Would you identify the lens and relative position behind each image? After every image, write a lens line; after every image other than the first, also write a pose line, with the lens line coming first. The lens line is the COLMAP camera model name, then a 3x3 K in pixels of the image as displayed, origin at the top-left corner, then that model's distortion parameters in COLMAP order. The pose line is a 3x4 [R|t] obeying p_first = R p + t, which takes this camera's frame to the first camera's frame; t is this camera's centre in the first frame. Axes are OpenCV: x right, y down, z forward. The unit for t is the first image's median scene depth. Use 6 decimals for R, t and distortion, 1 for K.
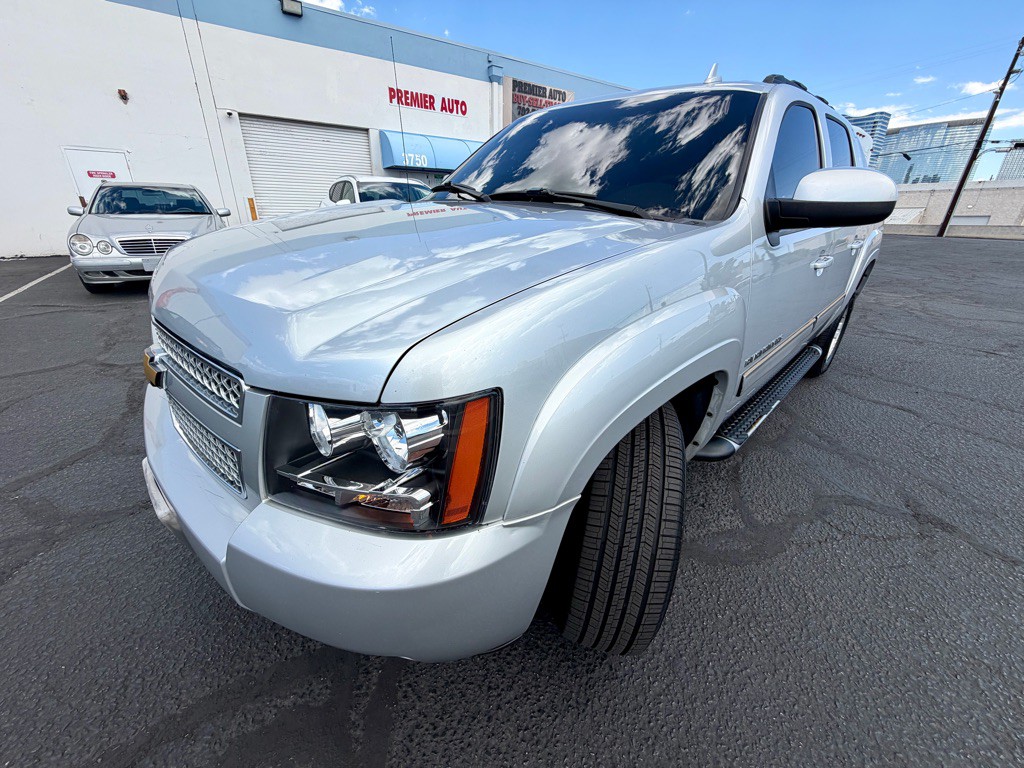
lens RADIAL K [[413.4, 0, 503.4], [0, 413.4, 381.1], [0, 0, 1]] dist [-0.000350, -0.000231]
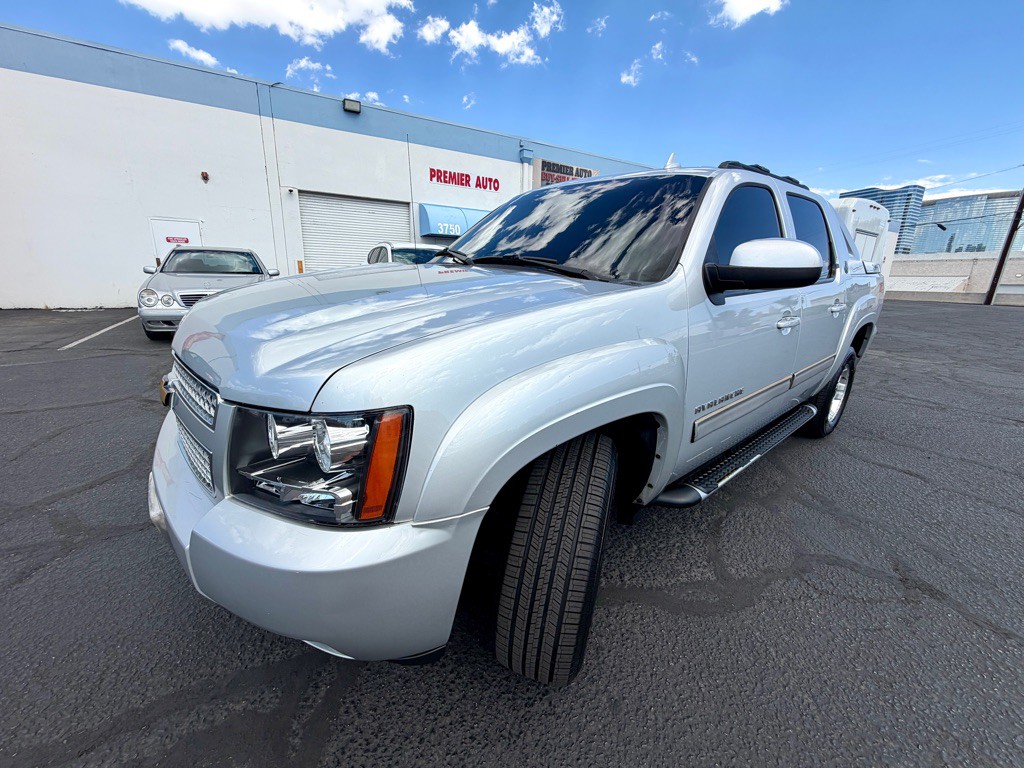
lens RADIAL K [[413.4, 0, 503.2], [0, 413.4, 379.0], [0, 0, 1]] dist [-0.000350, -0.000231]
pose [[0.996779, 0.029899, -0.074420, 0.130470], [-0.040176, 0.989240, -0.140681, 0.036635], [0.069413, 0.143217, 0.987254, -0.079196]]
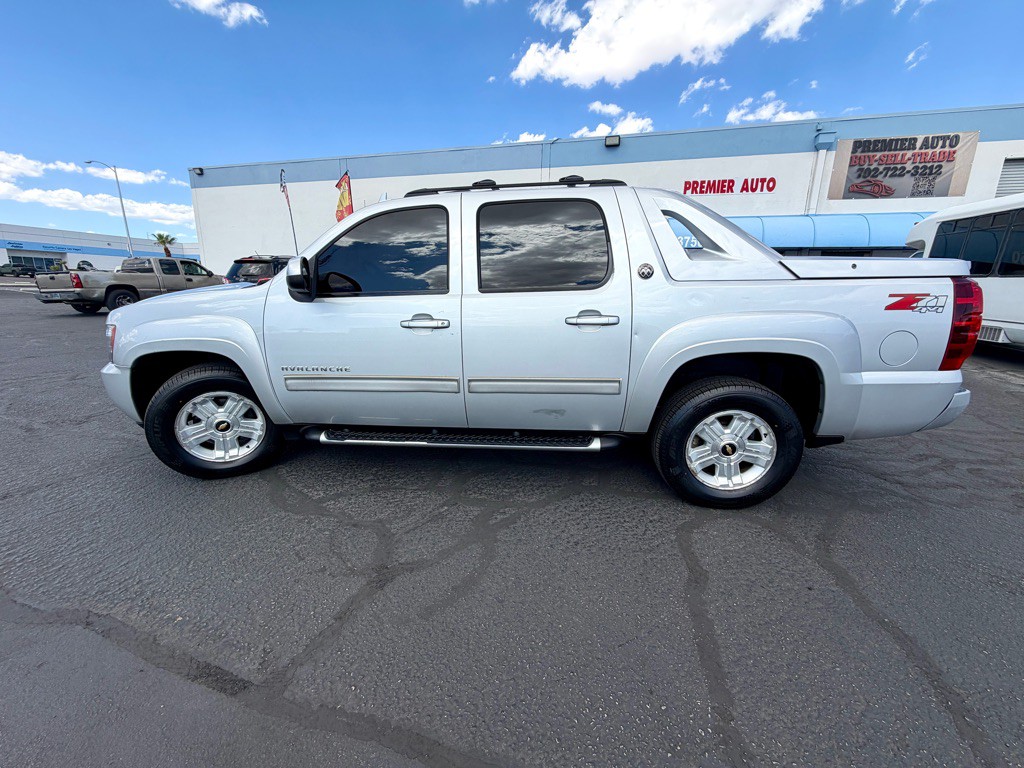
lens RADIAL K [[413.4, 0, 507.4], [0, 413.4, 388.8], [0, 0, 1]] dist [-0.000350, -0.000231]
pose [[0.631654, 0.187511, -0.752232, 2.116856], [-0.299570, 0.953975, -0.013751, -0.198378], [0.715032, 0.234032, 0.658755, 0.452029]]
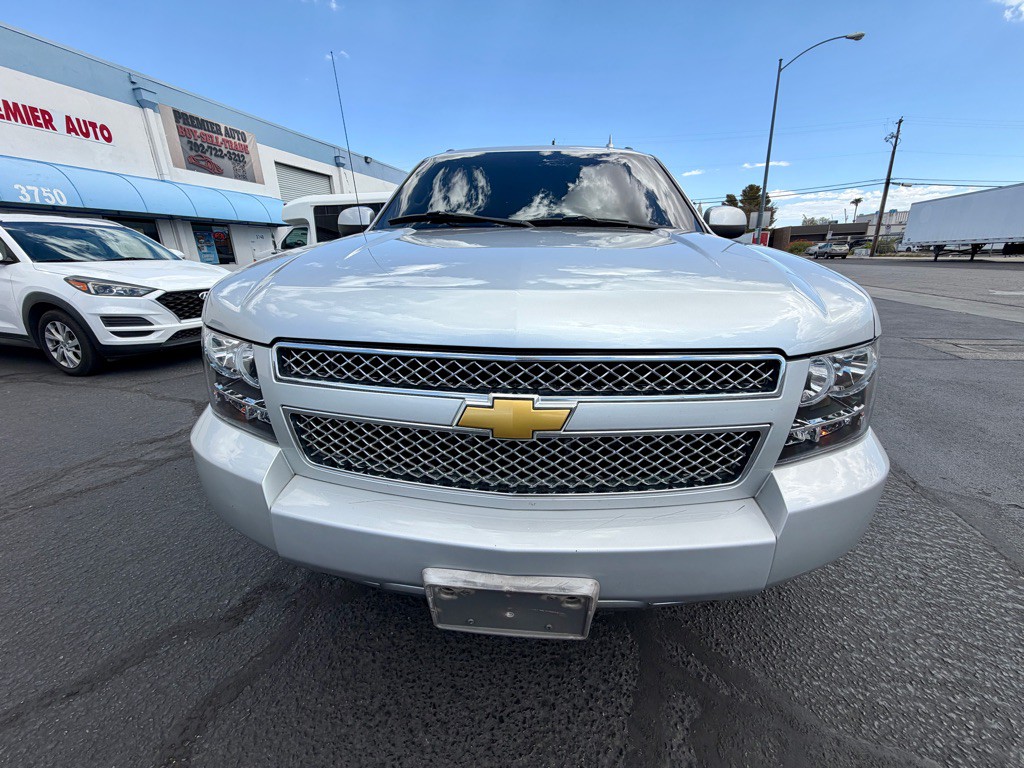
lens RADIAL K [[413.4, 0, 509.8], [0, 413.4, 382.3], [0, 0, 1]] dist [-0.000350, -0.000231]
pose [[0.753778, -0.227339, 0.616551, -0.731981], [0.285149, 0.958471, 0.004800, -0.056002], [-0.592037, 0.172191, 0.787300, 0.220540]]
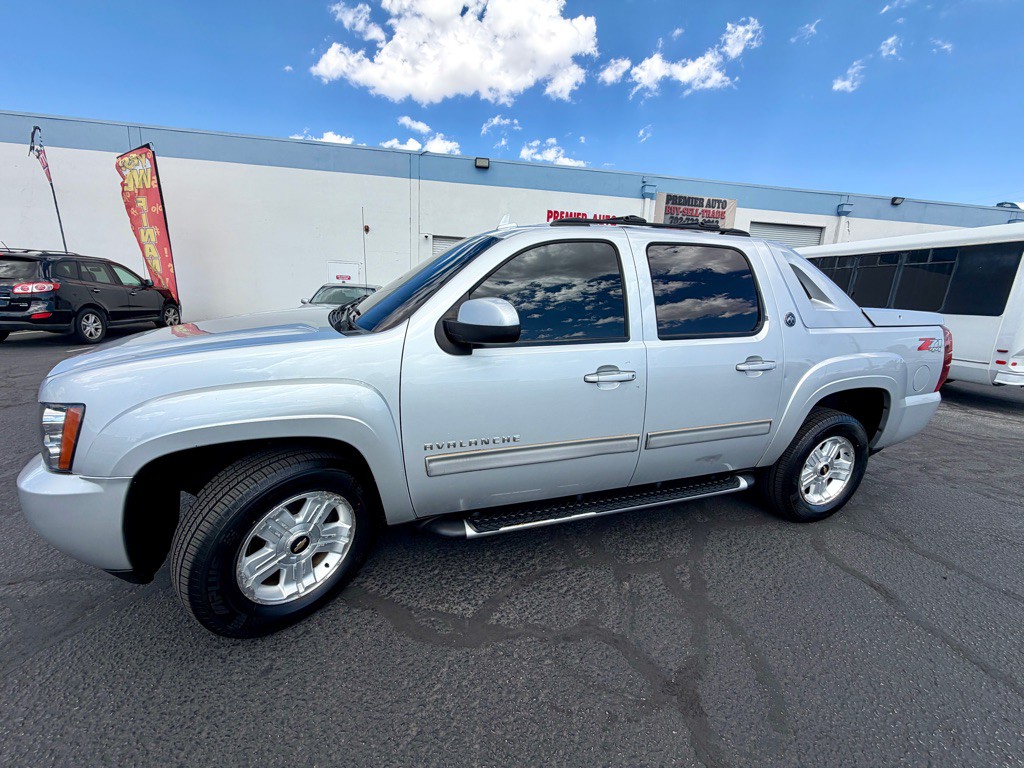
lens RADIAL K [[413.4, 0, 507.8], [0, 413.4, 380.6], [0, 0, 1]] dist [-0.000350, -0.000231]
pose [[0.898217, 0.108948, -0.425836, 1.127187], [-0.193066, 0.968128, -0.159544, -0.086958], [0.394882, 0.225520, 0.890623, -0.053429]]
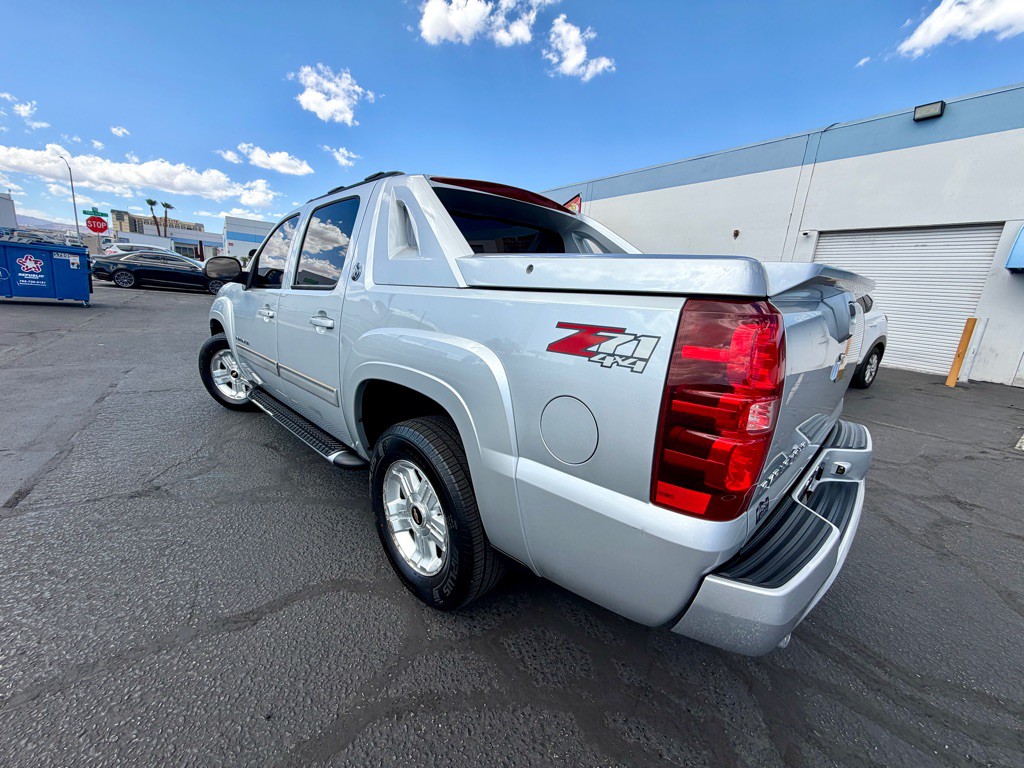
lens RADIAL K [[413.4, 0, 498.9], [0, 413.4, 382.7], [0, 0, 1]] dist [-0.000350, -0.000231]
pose [[-0.010884, 0.212623, -0.977074, 2.500217], [-0.444148, 0.874424, 0.195232, -0.813810], [0.895888, 0.436090, 0.084919, 1.882717]]
